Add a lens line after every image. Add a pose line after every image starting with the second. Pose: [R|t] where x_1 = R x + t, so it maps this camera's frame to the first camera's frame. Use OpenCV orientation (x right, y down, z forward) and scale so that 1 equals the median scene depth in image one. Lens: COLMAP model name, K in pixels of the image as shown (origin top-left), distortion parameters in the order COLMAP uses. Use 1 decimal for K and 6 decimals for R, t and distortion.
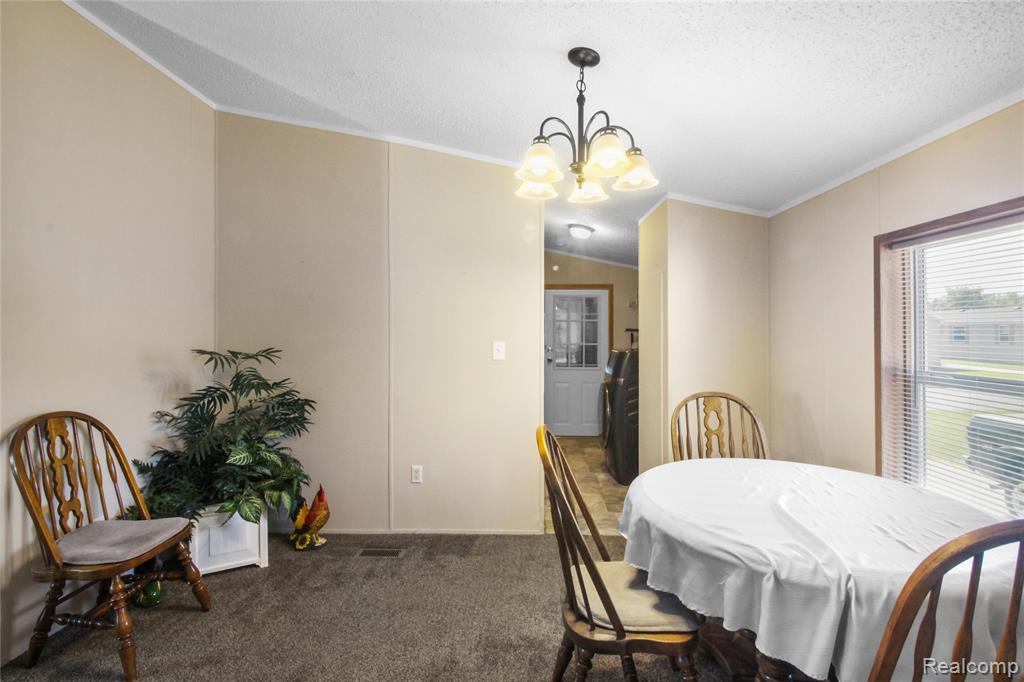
lens RADIAL K [[482.8, 0, 511.4], [0, 482.8, 327.2], [0, 0, 1]] dist [0.004386, 0.000138]
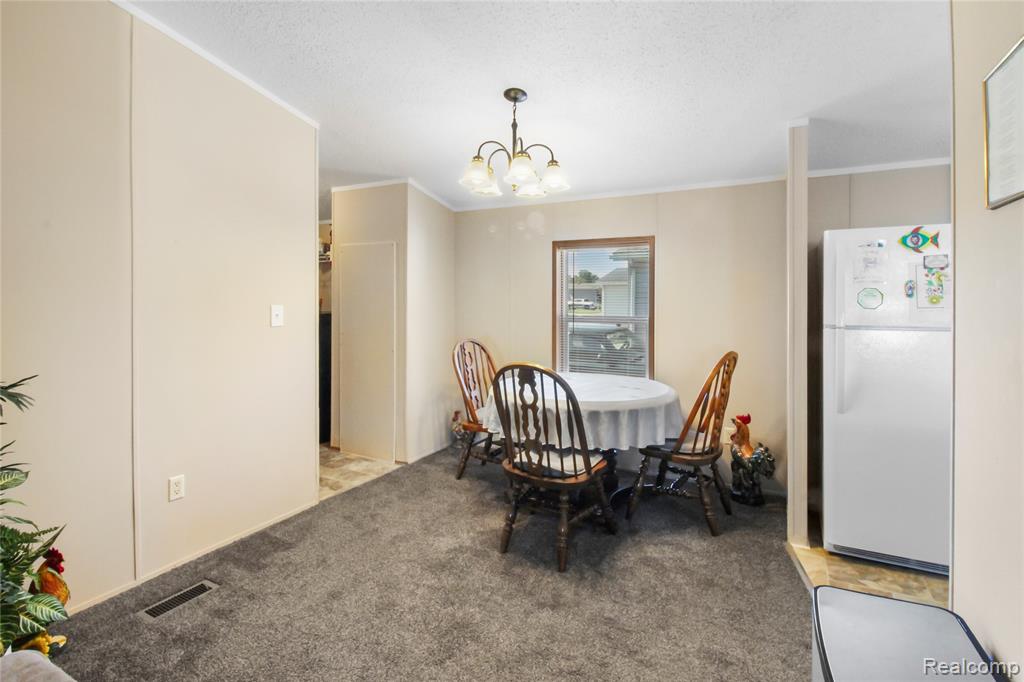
lens RADIAL K [[504.6, 0, 514.2], [0, 504.6, 297.3], [0, 0, 1]] dist [-0.001088, -0.000687]
pose [[0.444649, -0.002734, 0.895701, -0.745455], [-0.010126, 0.999916, 0.008079, 0.003355], [-0.895648, -0.012663, 0.444584, 0.228536]]
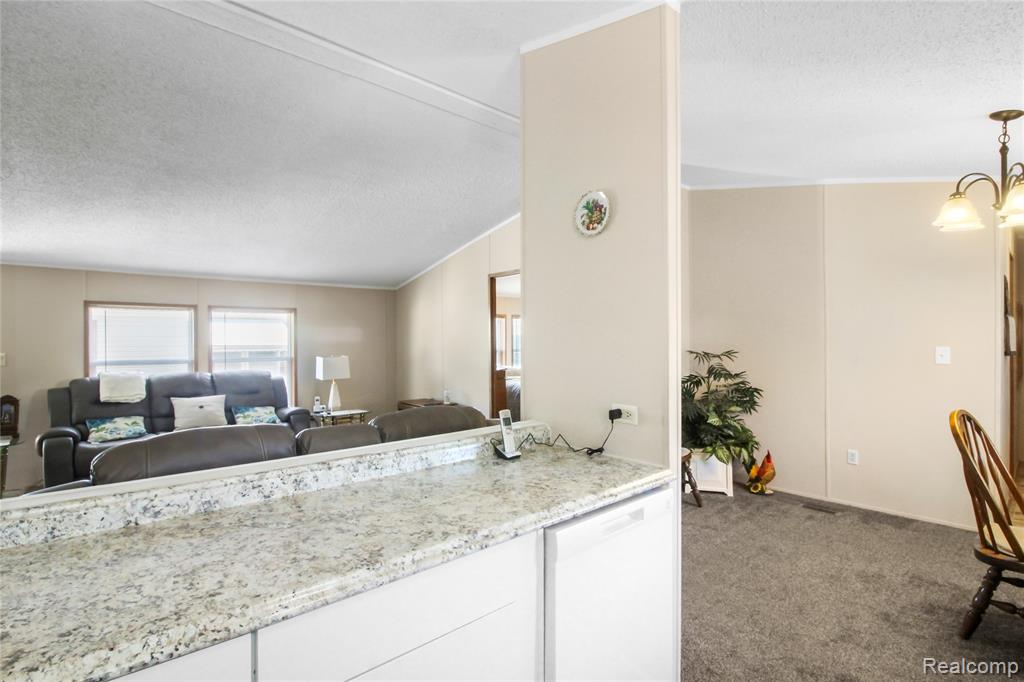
lens RADIAL K [[478.5, 0, 512.0], [0, 478.5, 341.0], [0, 0, 1]] dist [0.002772, -0.009496]
pose [[0.680090, -0.001264, -0.733127, 0.113204], [0.014820, 0.999818, 0.012024, -0.012237], [0.732979, -0.019043, 0.679985, -0.481658]]
